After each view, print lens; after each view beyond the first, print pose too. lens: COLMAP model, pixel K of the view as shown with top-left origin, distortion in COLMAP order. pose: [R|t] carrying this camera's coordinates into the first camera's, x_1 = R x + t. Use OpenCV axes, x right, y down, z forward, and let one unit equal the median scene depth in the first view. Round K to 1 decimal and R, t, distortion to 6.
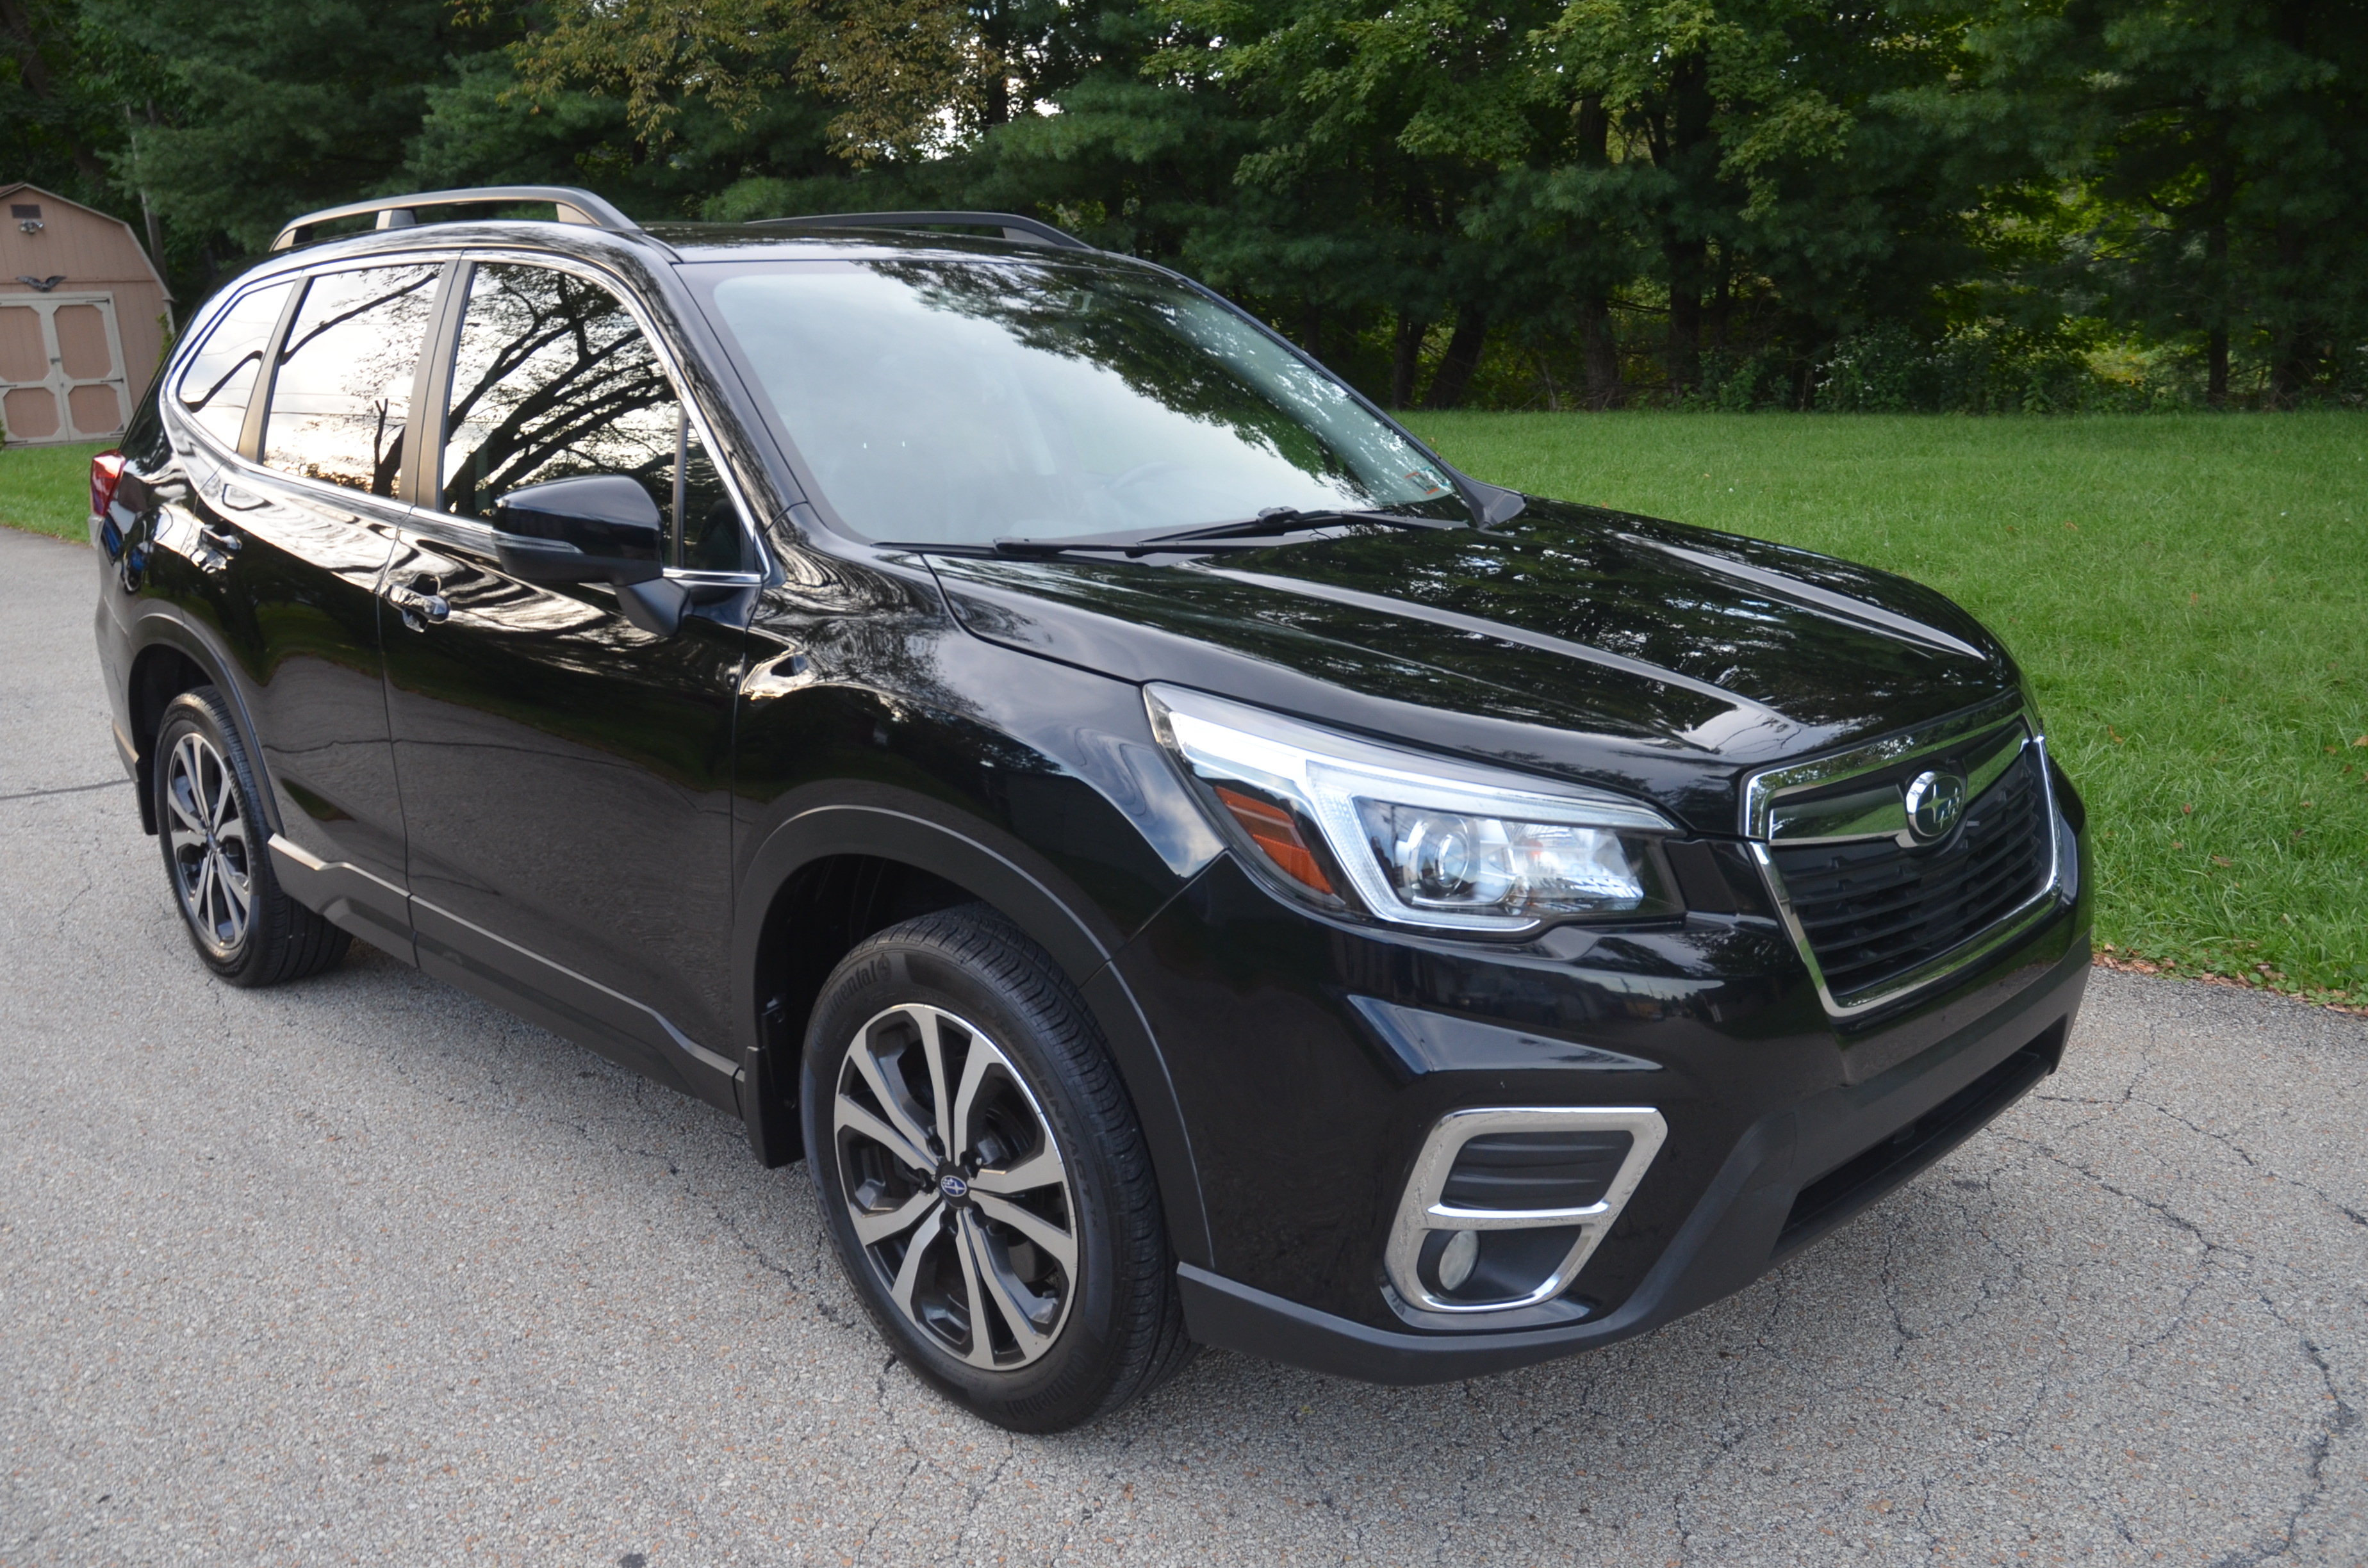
lens RADIAL K [[1932.1, 0, 1184.0], [0, 1932.1, 784.0], [0, 0, 1]] dist [-0.001711, 0.011468]
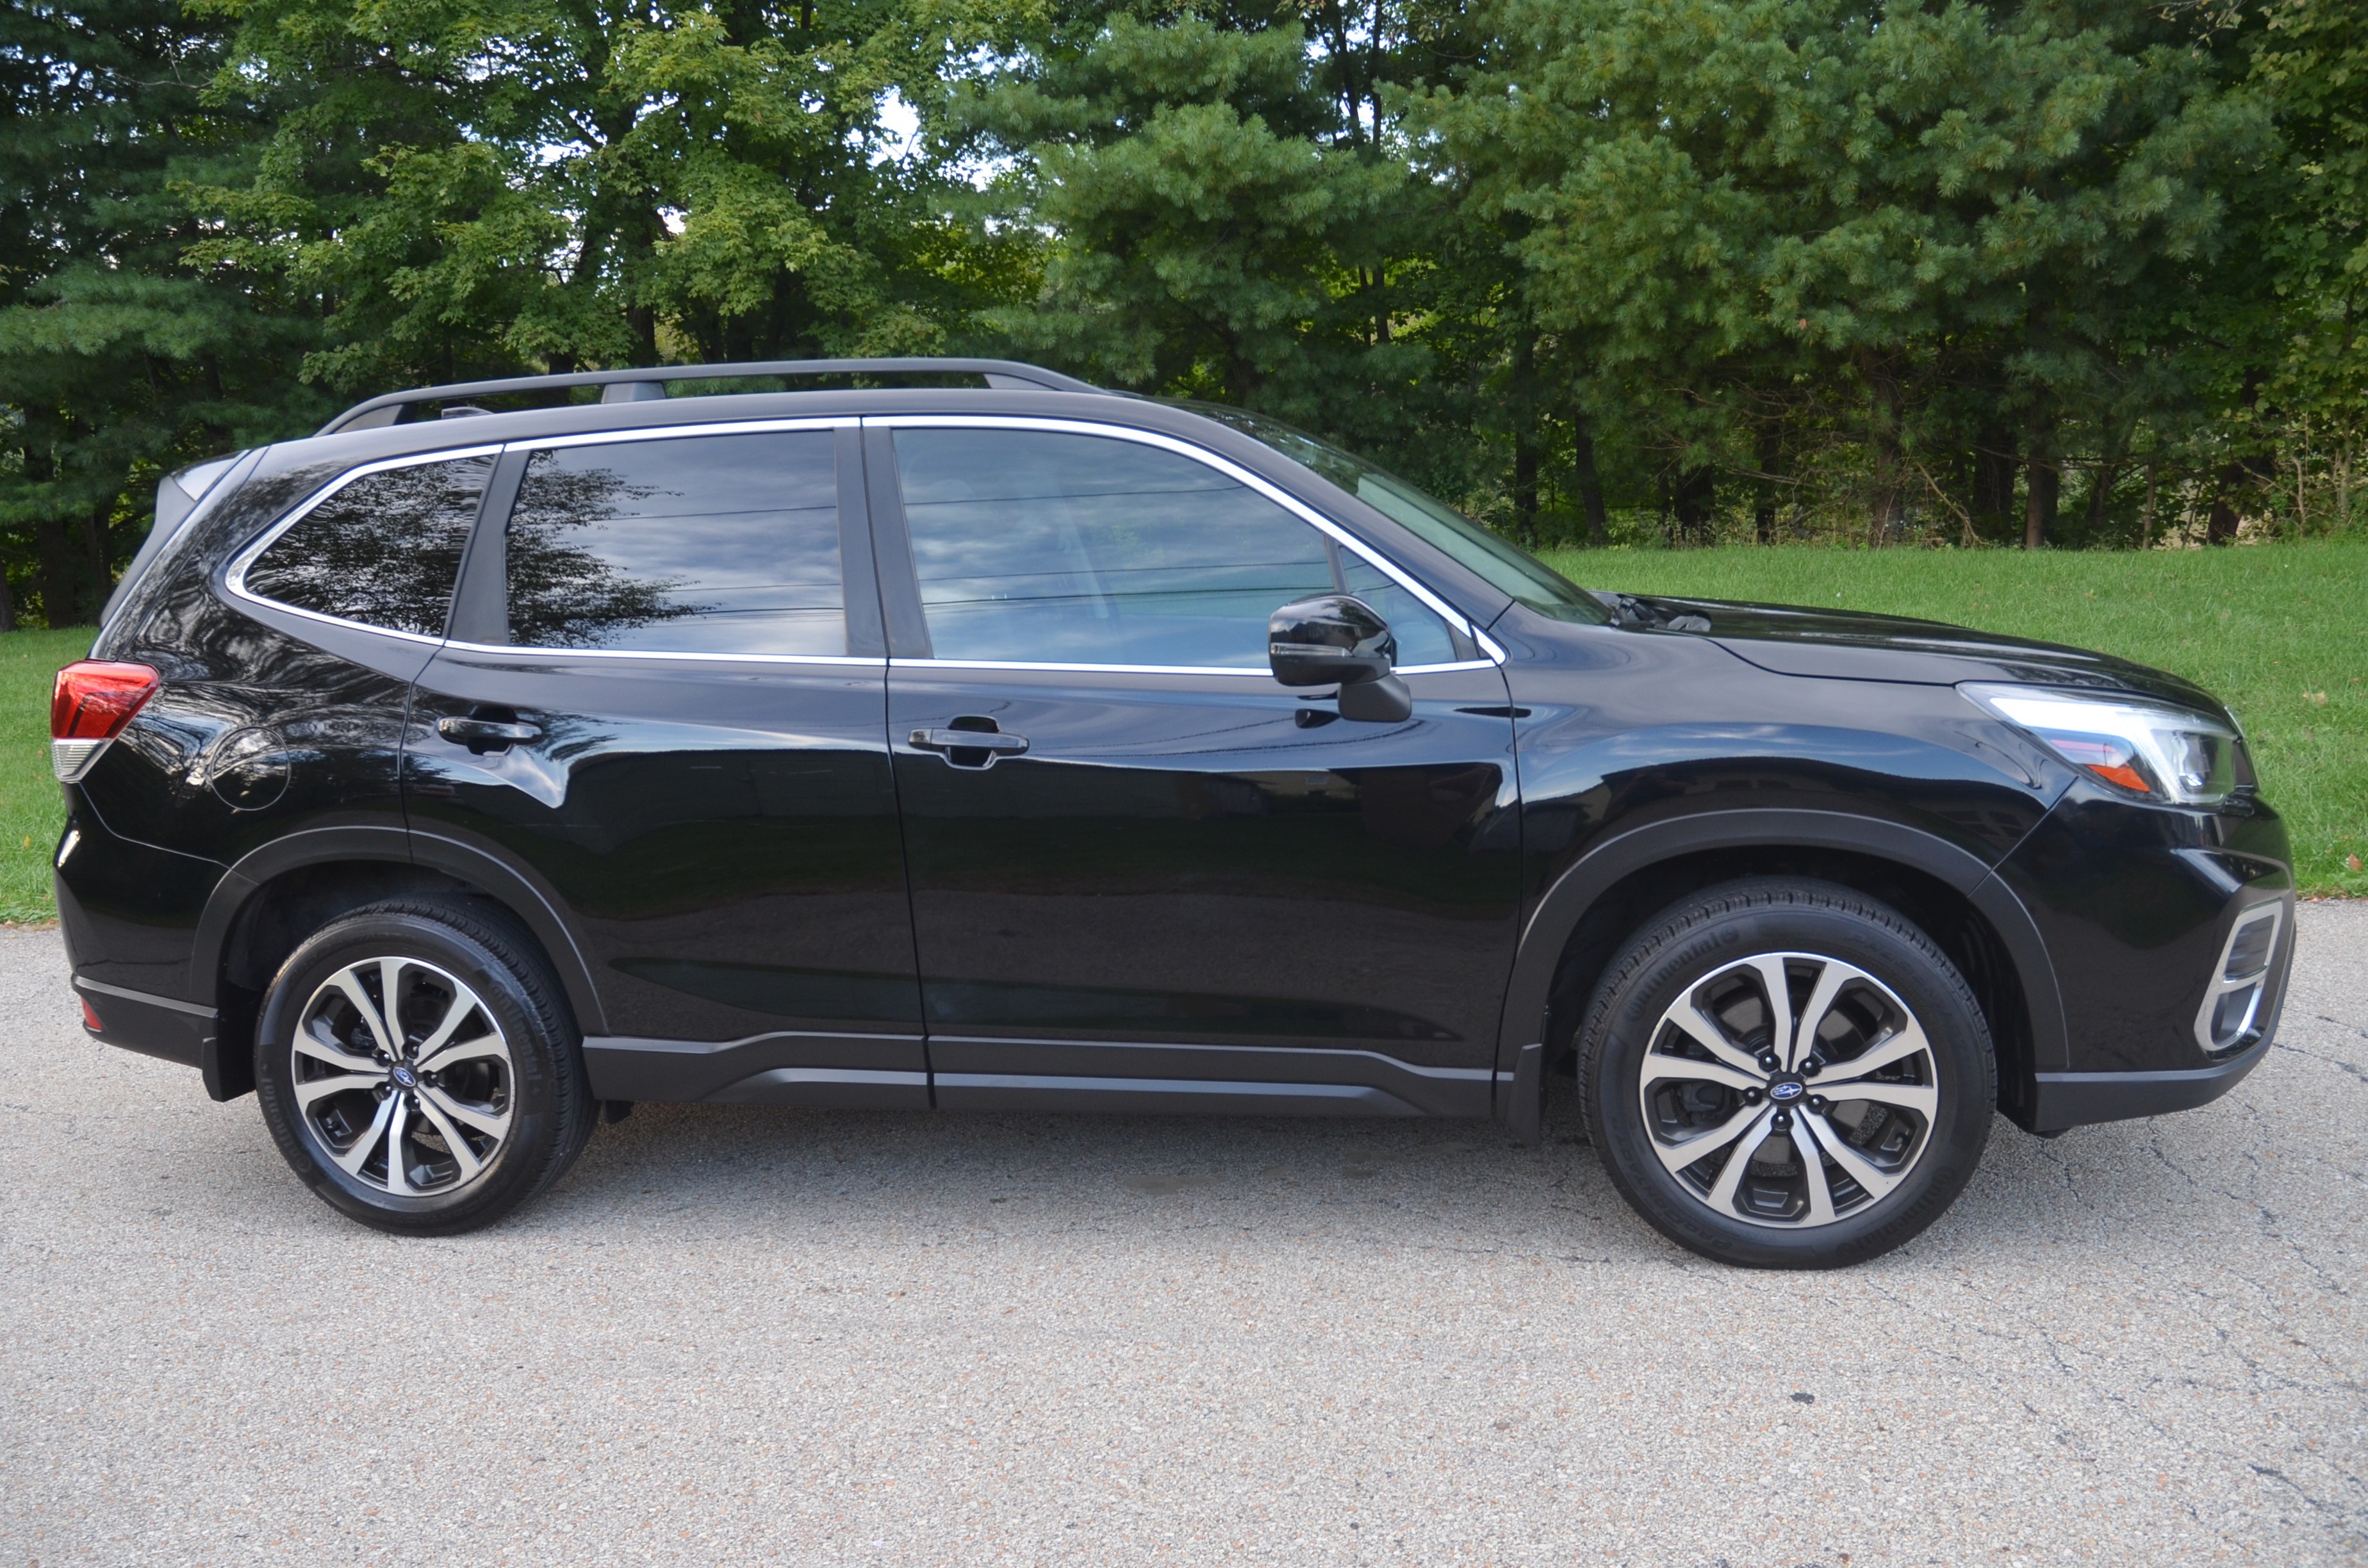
lens RADIAL K [[1932.1, 0, 1184.0], [0, 1932.1, 784.0], [0, 0, 1]] dist [-0.001711, 0.011468]
pose [[0.823989, -0.106701, 0.556468, -0.191145], [0.162697, 0.985306, -0.051984, 0.000364], [-0.542745, 0.133370, 0.829241, 0.016018]]
